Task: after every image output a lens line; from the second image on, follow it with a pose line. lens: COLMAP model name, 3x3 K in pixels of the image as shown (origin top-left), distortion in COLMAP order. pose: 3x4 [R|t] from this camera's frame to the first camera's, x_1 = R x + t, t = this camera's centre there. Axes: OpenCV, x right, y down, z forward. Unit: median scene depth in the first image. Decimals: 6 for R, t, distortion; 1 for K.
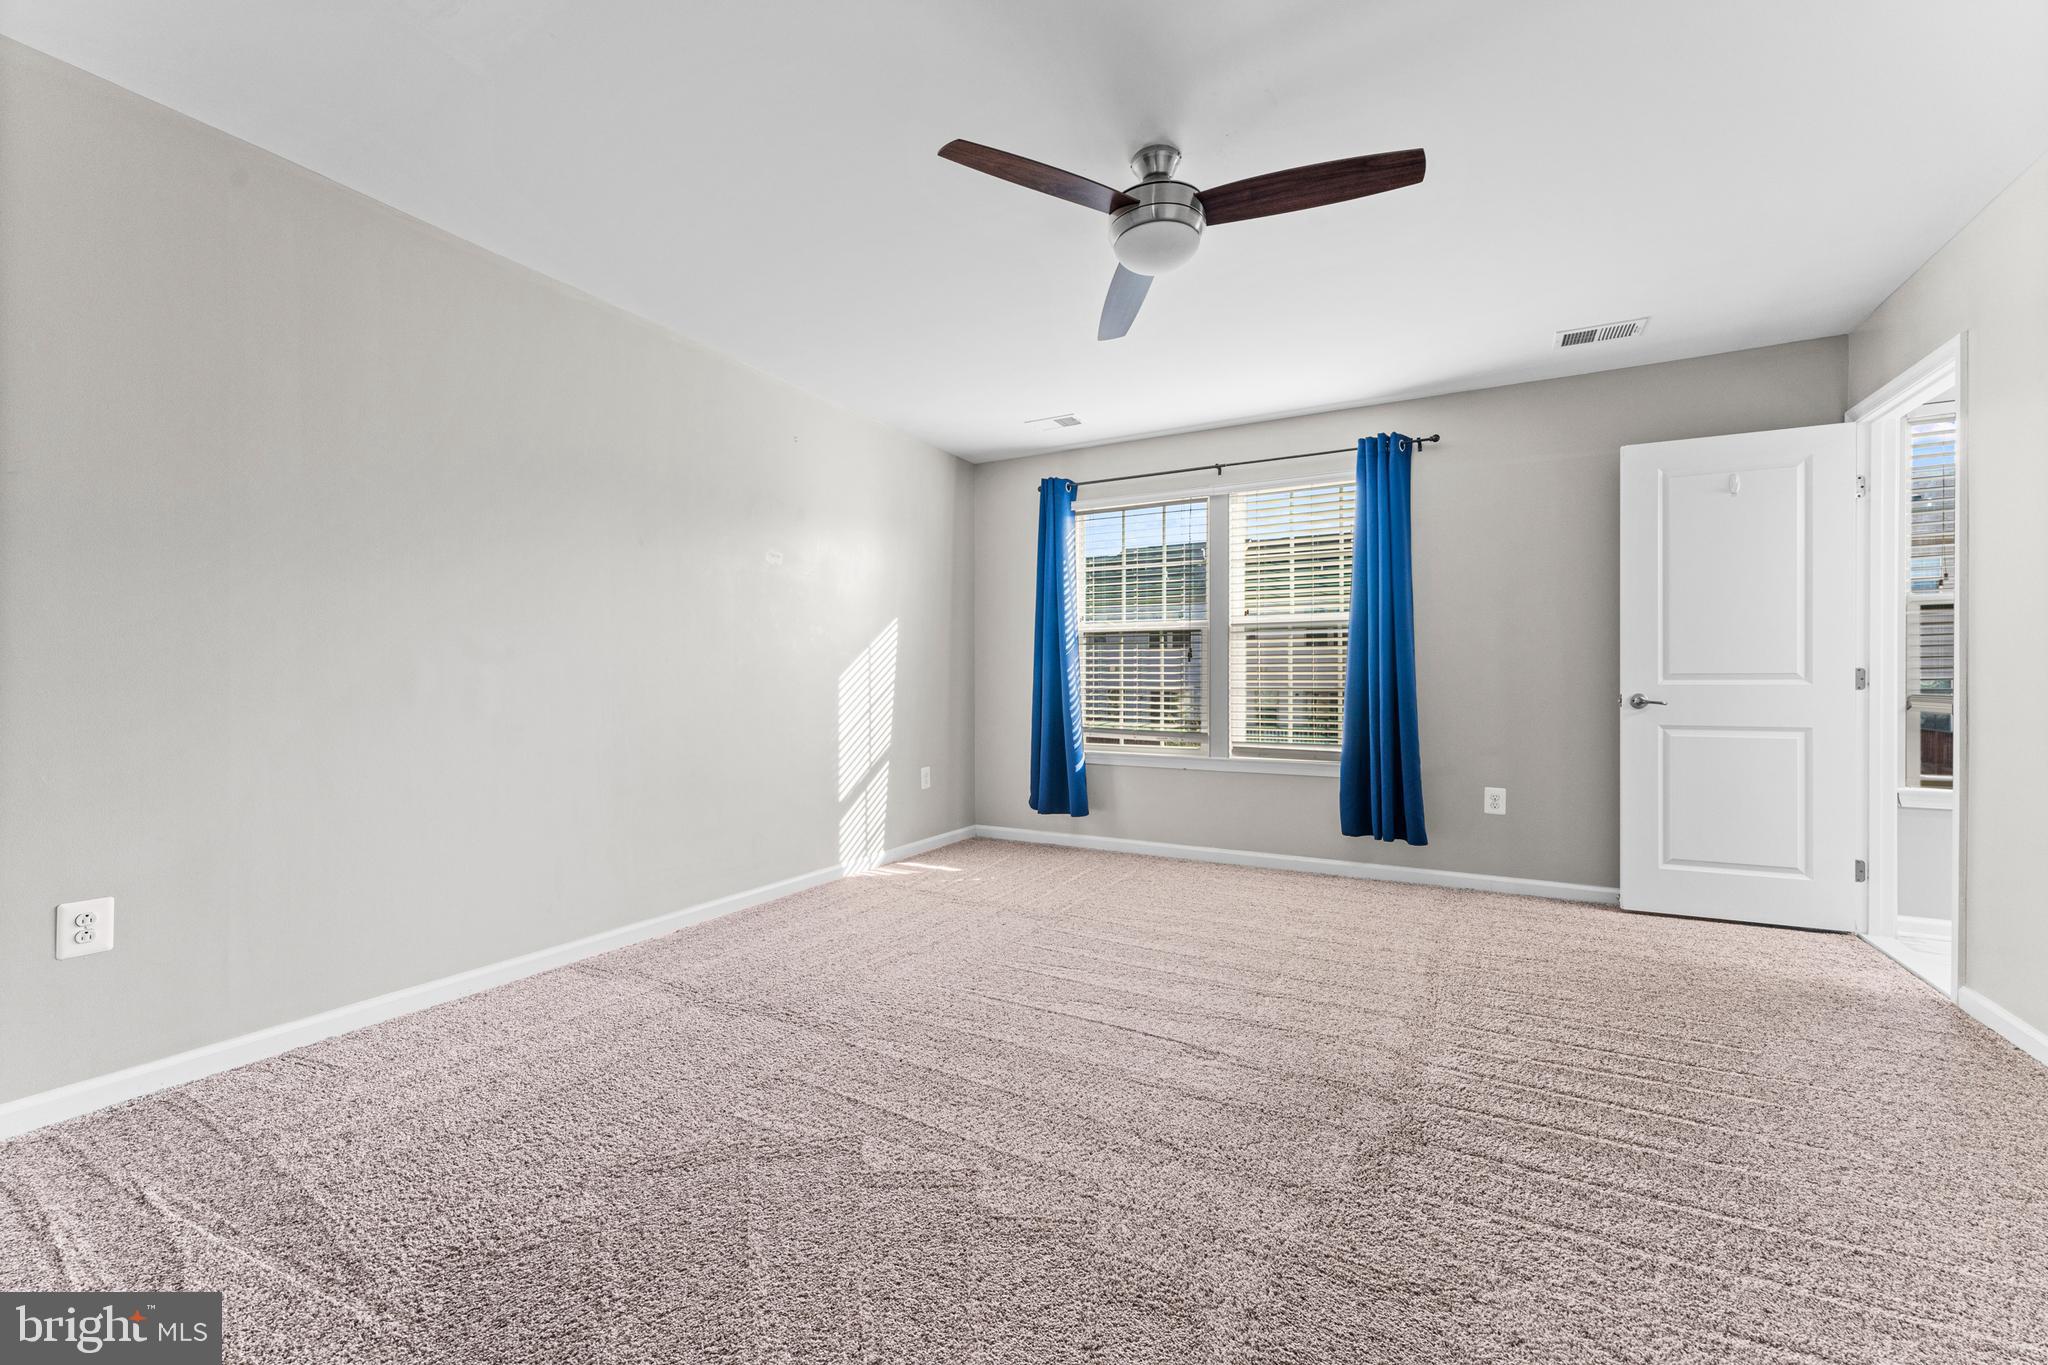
lens RADIAL K [[822.2, 0, 1020.5], [0, 822.2, 685.9], [0, 0, 1]] dist [0.002129, -0.000662]
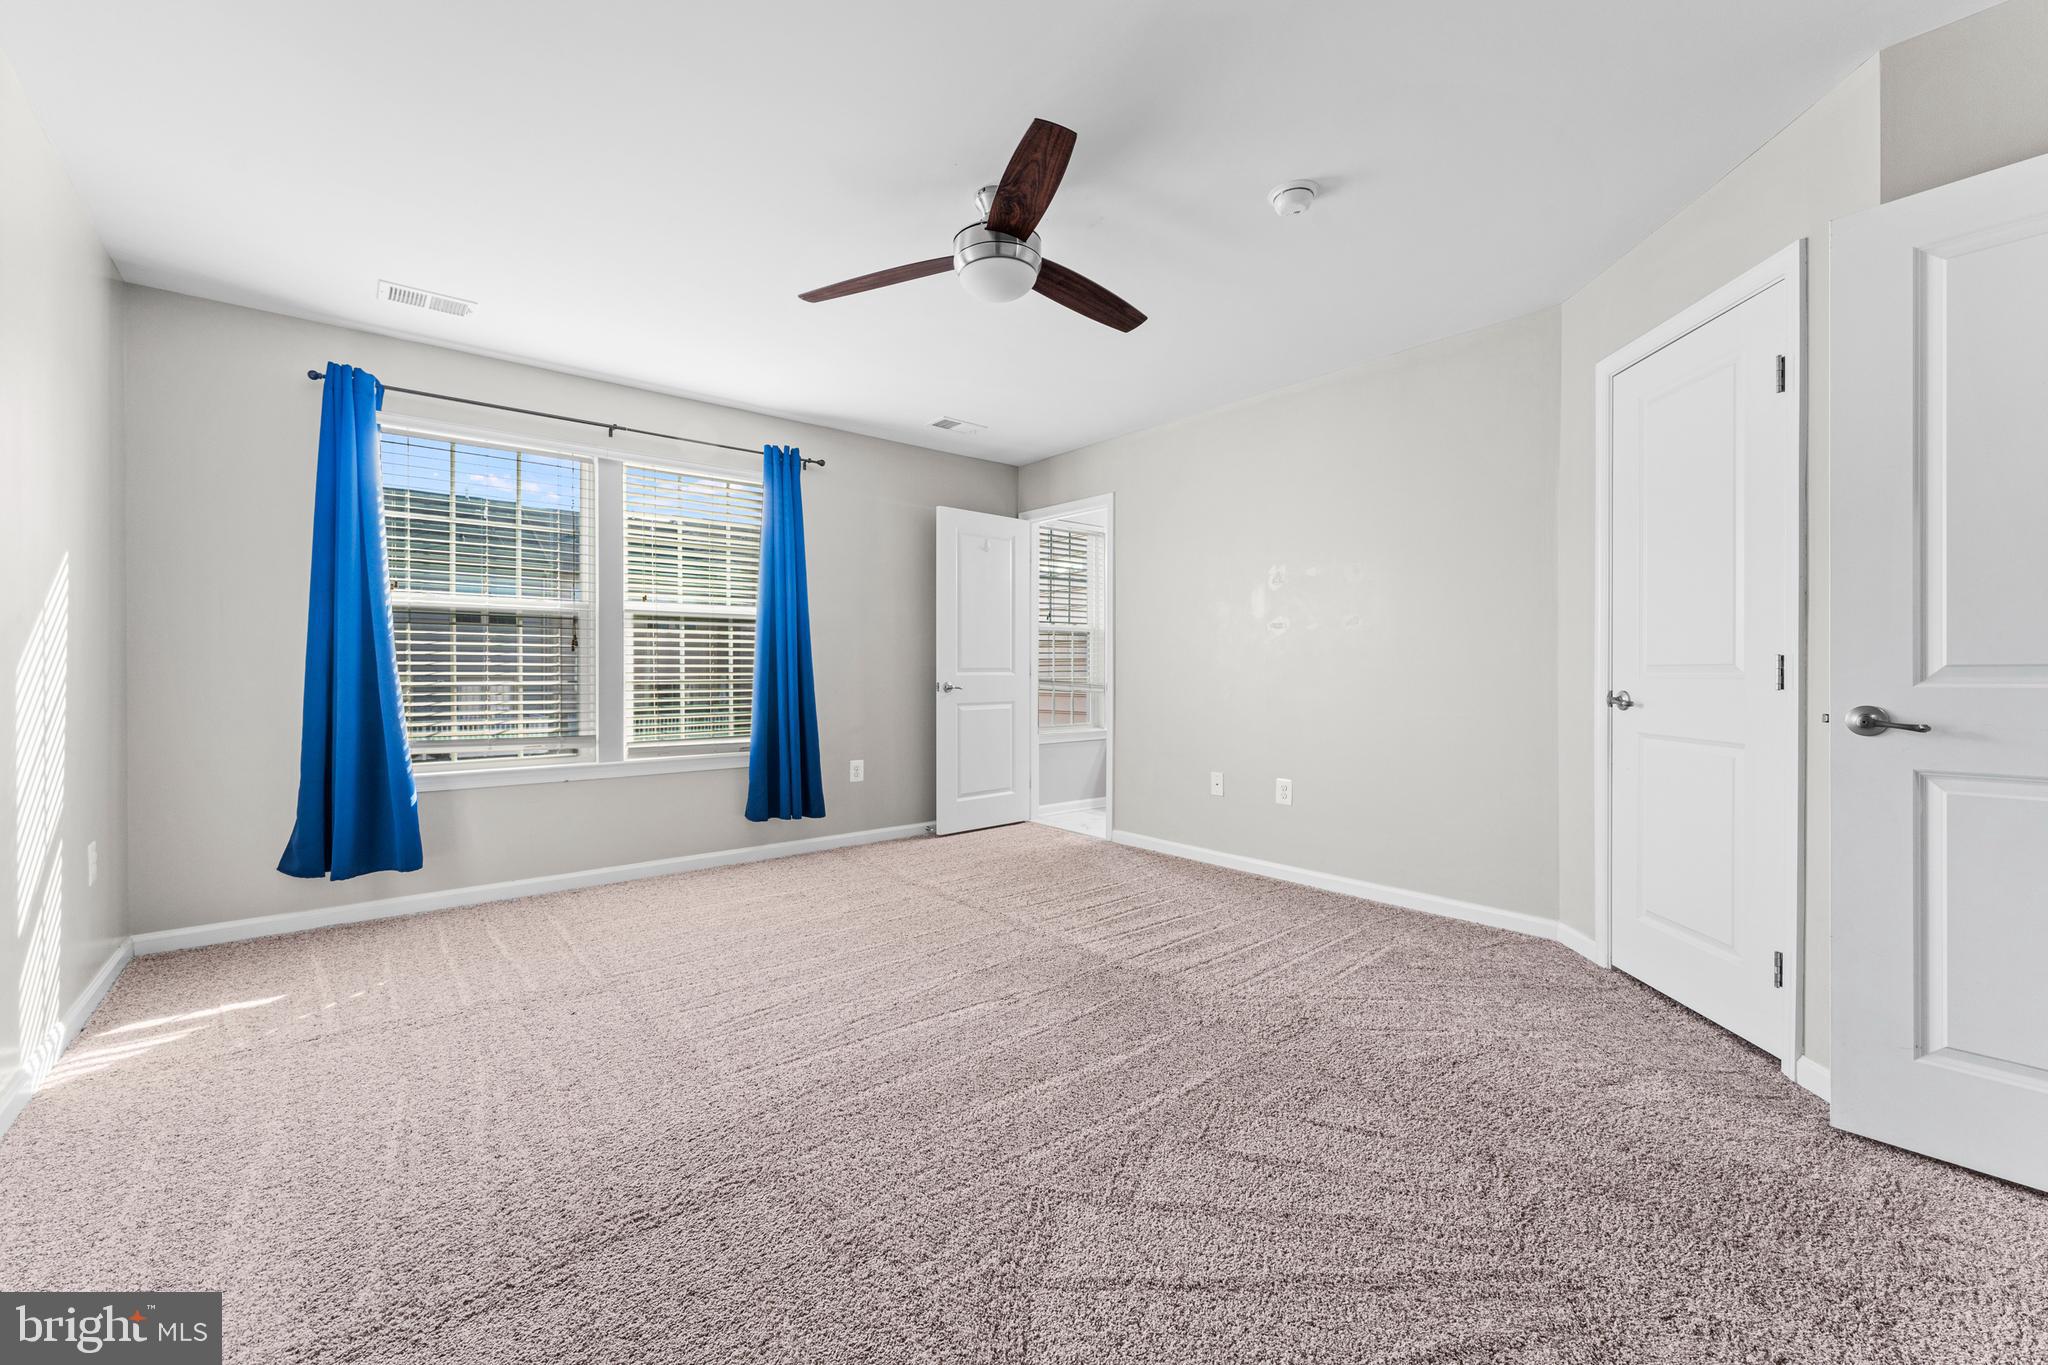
lens RADIAL K [[822.2, 0, 1028.2], [0, 822.2, 680.3], [0, 0, 1]] dist [0.002129, -0.000662]
pose [[0.360553, -0.011659, 0.932666, -0.445237], [0.007712, 0.999925, 0.009518, -0.004739], [-0.932707, 0.003761, 0.360616, 0.300286]]
